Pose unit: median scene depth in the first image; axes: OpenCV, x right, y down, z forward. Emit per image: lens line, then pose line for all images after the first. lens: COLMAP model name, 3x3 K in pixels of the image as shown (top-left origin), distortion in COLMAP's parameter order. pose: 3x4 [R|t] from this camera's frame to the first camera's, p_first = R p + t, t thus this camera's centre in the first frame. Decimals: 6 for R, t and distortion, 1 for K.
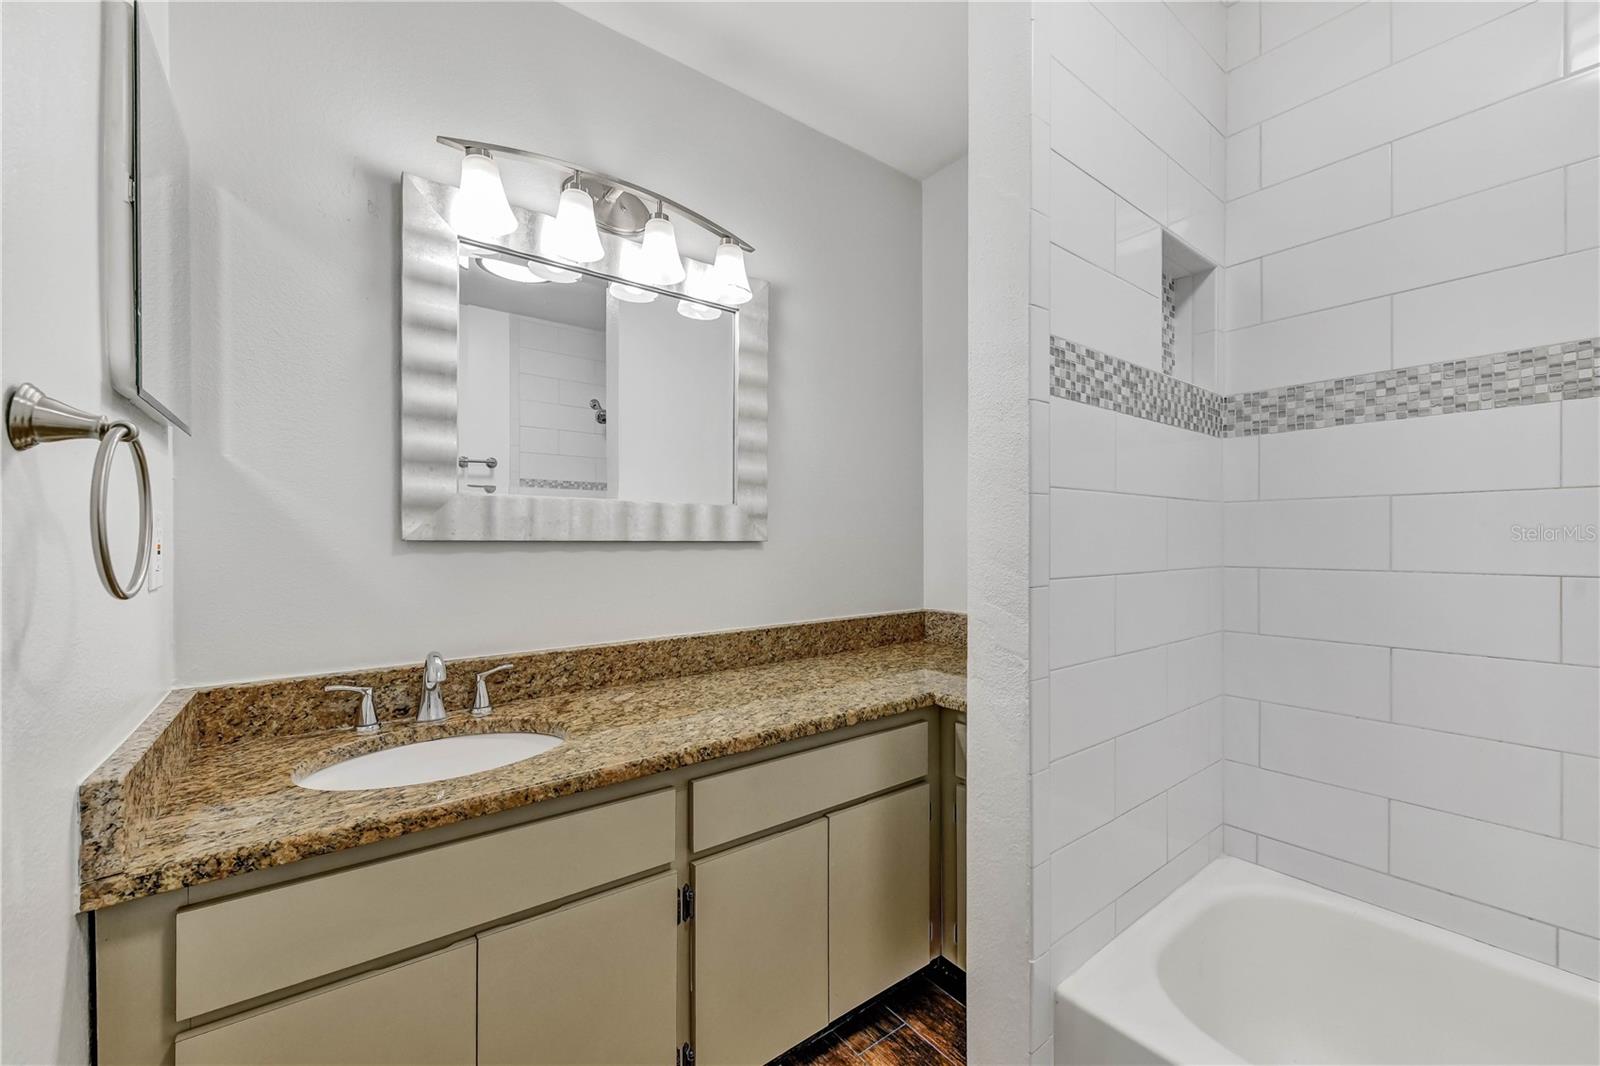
lens RADIAL K [[635.1, 0, 799.5], [0, 635.1, 542.1], [0, 0, 1]] dist [0.000297, -0.000551]
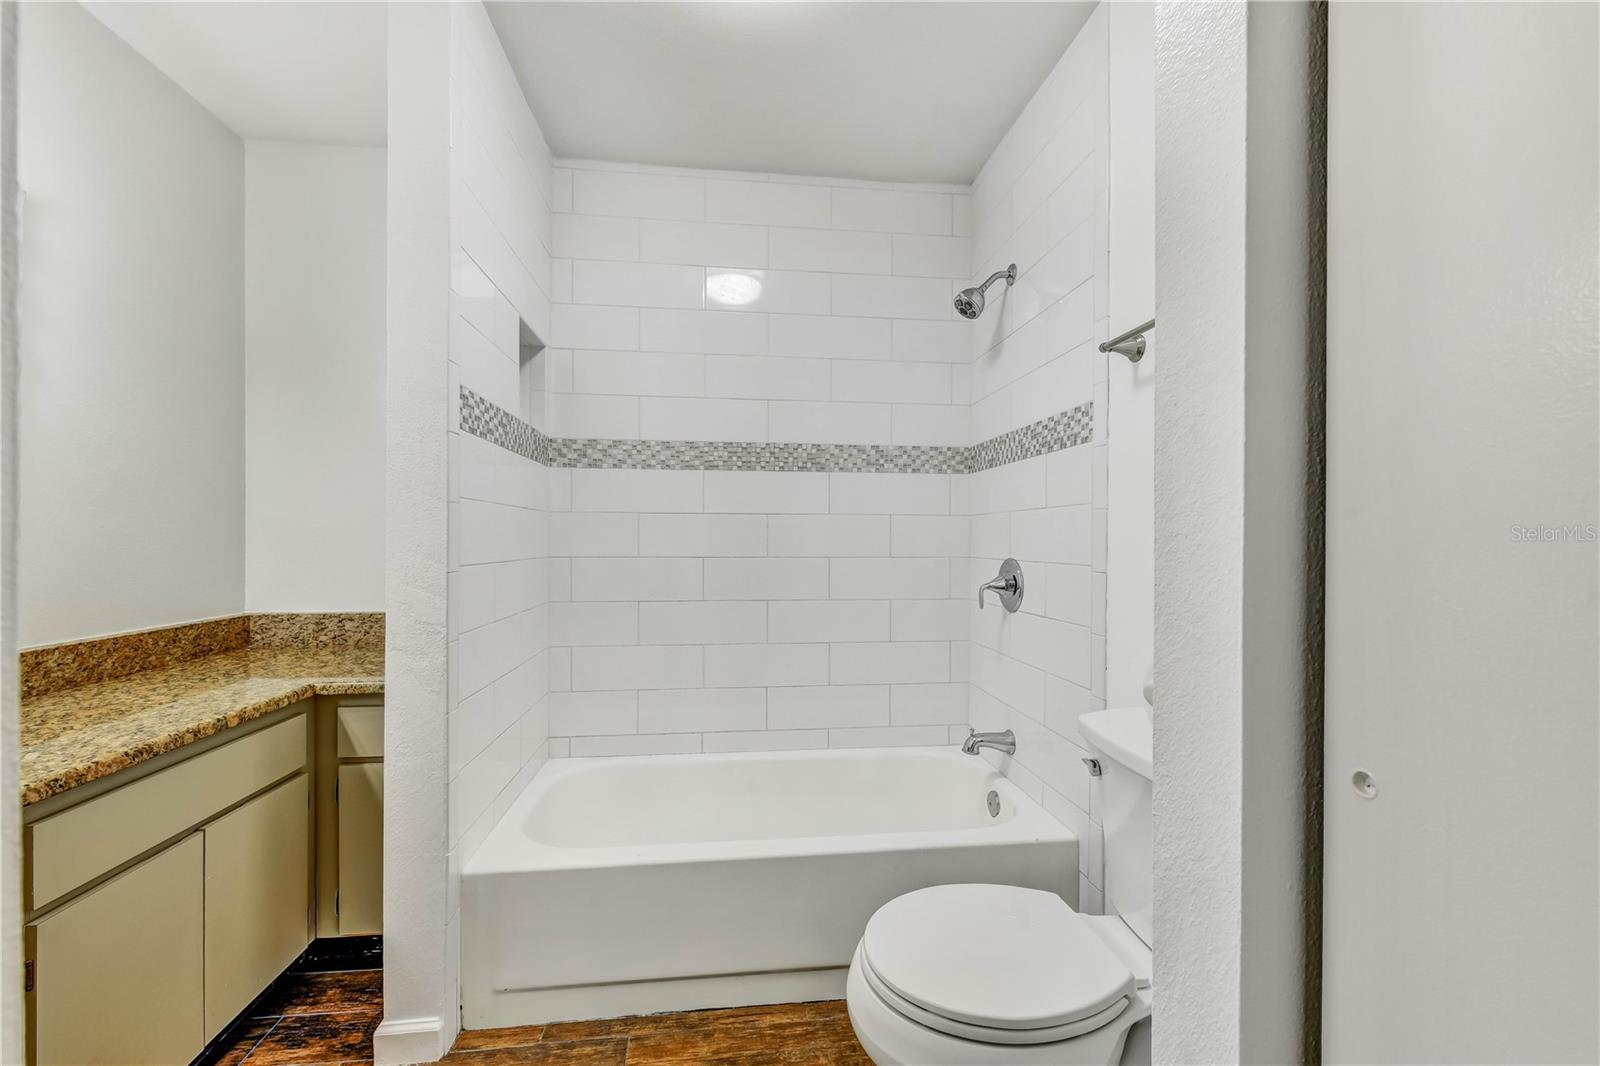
lens RADIAL K [[635.1, 0, 799.5], [0, 635.1, 542.1], [0, 0, 1]] dist [0.000297, -0.000551]
pose [[0.509073, 0.002012, 0.860721, -0.305220], [-0.002408, 0.999997, -0.000914, 0.004944], [-0.860720, -0.001607, 0.509076, -0.232263]]
